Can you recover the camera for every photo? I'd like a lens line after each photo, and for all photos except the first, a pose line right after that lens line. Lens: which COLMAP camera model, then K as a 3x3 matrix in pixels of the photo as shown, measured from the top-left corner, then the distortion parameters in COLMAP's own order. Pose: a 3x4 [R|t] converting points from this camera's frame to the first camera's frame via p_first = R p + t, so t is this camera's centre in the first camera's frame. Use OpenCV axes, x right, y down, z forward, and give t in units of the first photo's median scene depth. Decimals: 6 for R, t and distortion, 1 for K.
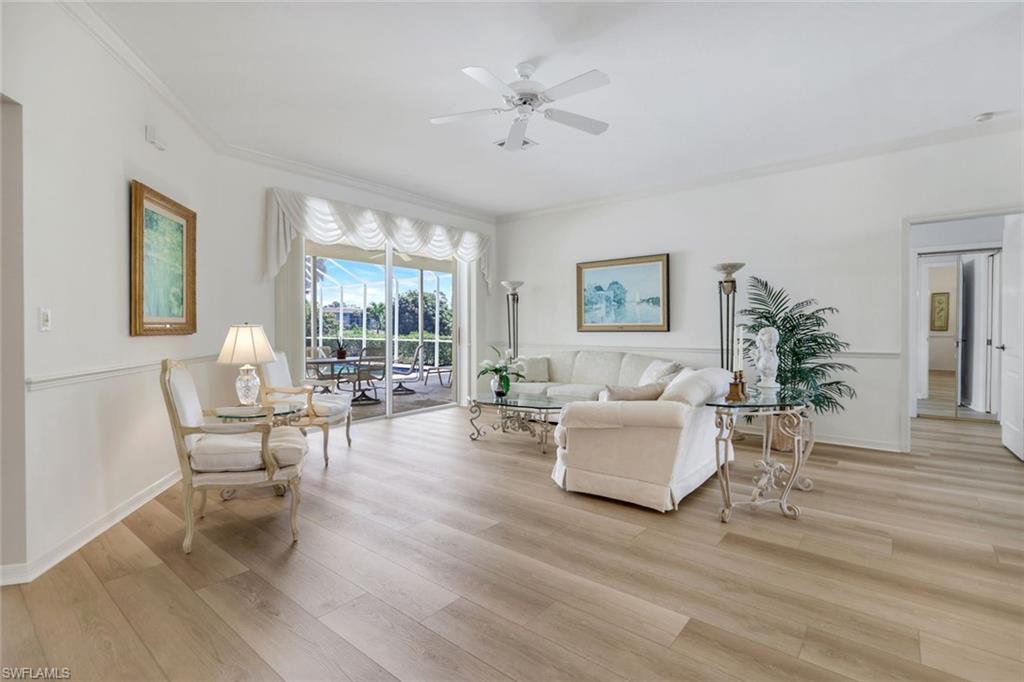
lens RADIAL K [[462.0, 0, 515.4], [0, 462.0, 330.1], [0, 0, 1]] dist [0.001588, 0.000559]
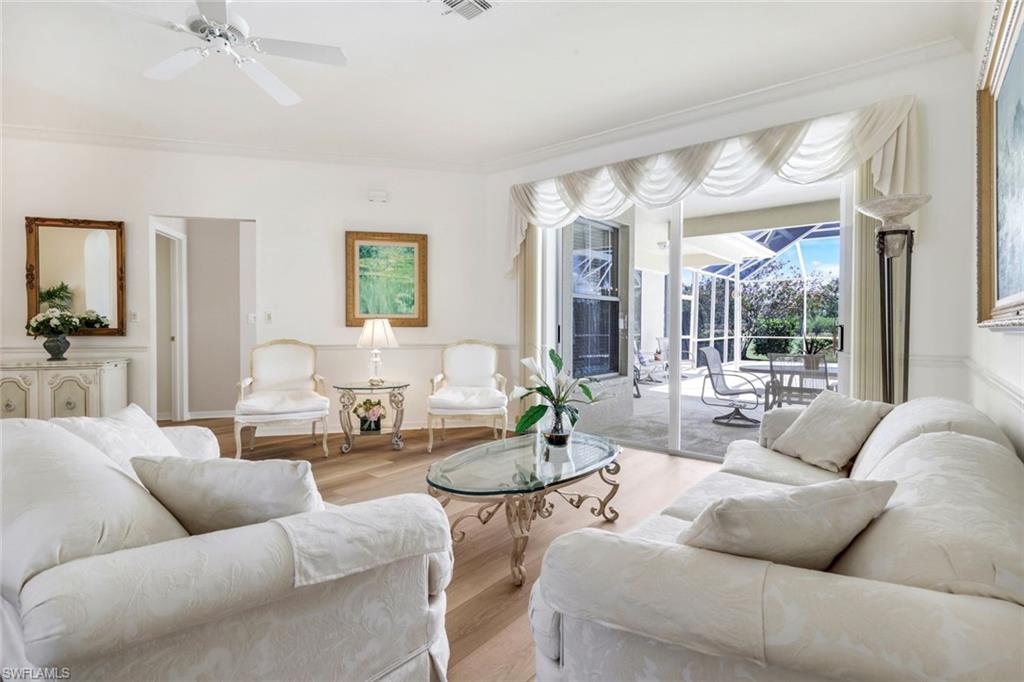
lens RADIAL K [[462.0, 0, 515.4], [0, 462.0, 330.1], [0, 0, 1]] dist [0.001588, 0.000559]
pose [[0.042800, 0.007906, -0.999052, 0.703120], [-0.010756, 0.999914, 0.007452, 0.006142], [0.999026, 0.010427, 0.042881, 1.318004]]
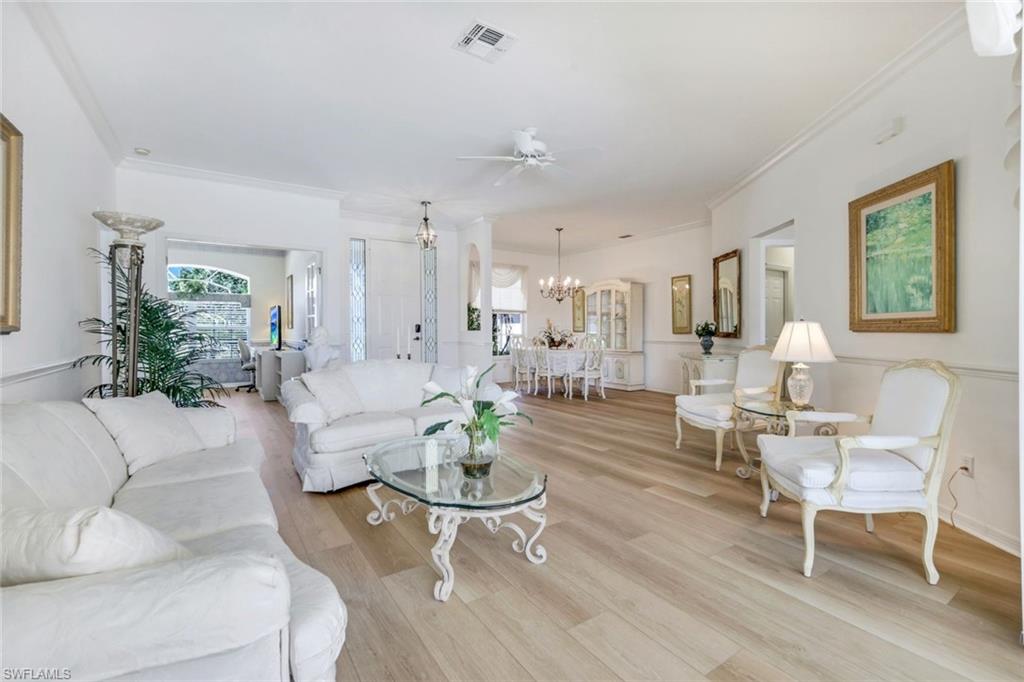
lens RADIAL K [[432.0, 0, 516.3], [0, 432.0, 330.5], [0, 0, 1]] dist [0.000095, 0.000139]
pose [[-0.976557, 0.002407, 0.215244, -0.199725], [0.005106, 0.999915, 0.011986, -0.006664], [-0.215197, 0.012805, -0.976487, 1.965098]]
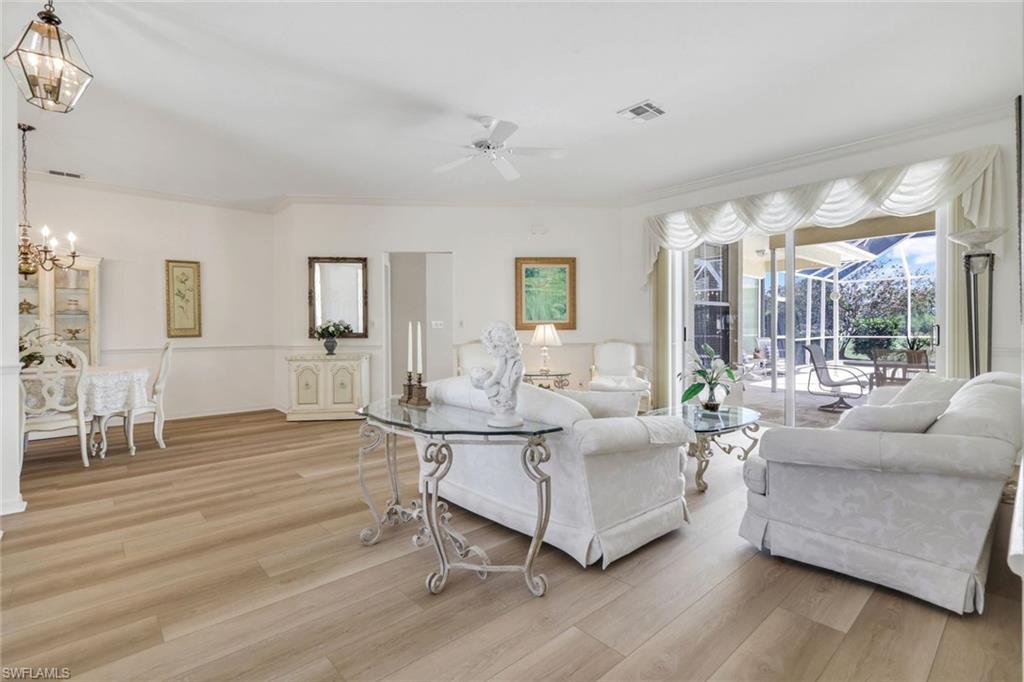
lens RADIAL K [[455.9, 0, 513.9], [0, 455.9, 333.1], [0, 0, 1]] dist [0.001114, -0.000118]
pose [[-0.113748, 0.009024, -0.993469, 1.094663], [-0.000763, 0.999958, 0.009170, 0.007536], [0.993509, 0.001801, -0.113737, 1.062926]]
